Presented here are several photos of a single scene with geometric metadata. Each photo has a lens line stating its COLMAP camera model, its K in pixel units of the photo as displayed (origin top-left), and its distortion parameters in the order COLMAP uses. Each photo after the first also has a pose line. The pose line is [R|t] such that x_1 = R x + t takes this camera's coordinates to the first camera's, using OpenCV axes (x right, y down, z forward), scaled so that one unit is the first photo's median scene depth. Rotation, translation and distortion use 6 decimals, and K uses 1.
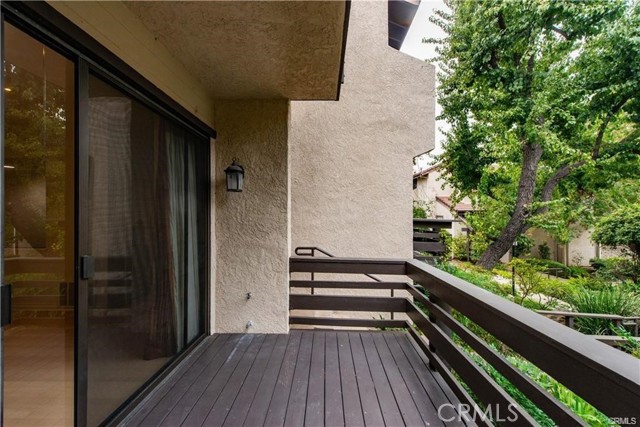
lens RADIAL K [[254.5, 0, 332.2], [0, 254.5, 217.2], [0, 0, 1]] dist [-0.019631, -0.000515]
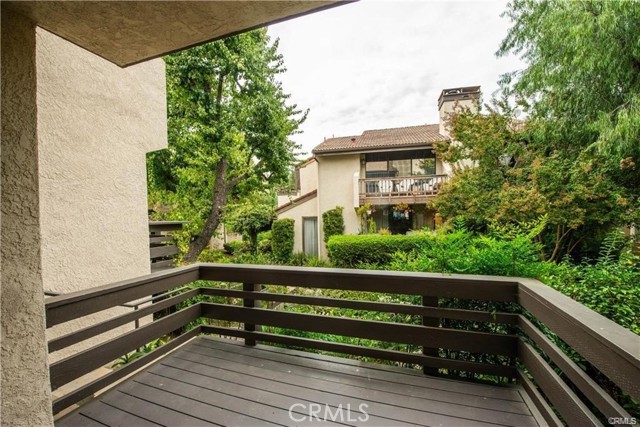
lens RADIAL K [[254.5, 0, 317.4], [0, 254.5, 213.4], [0, 0, 1]] dist [-0.019631, -0.000515]
pose [[0.292662, -0.018122, 0.956044, -0.348052], [0.018450, 0.999741, 0.013302, -0.025382], [-0.956038, 0.013746, 0.292920, 0.170808]]
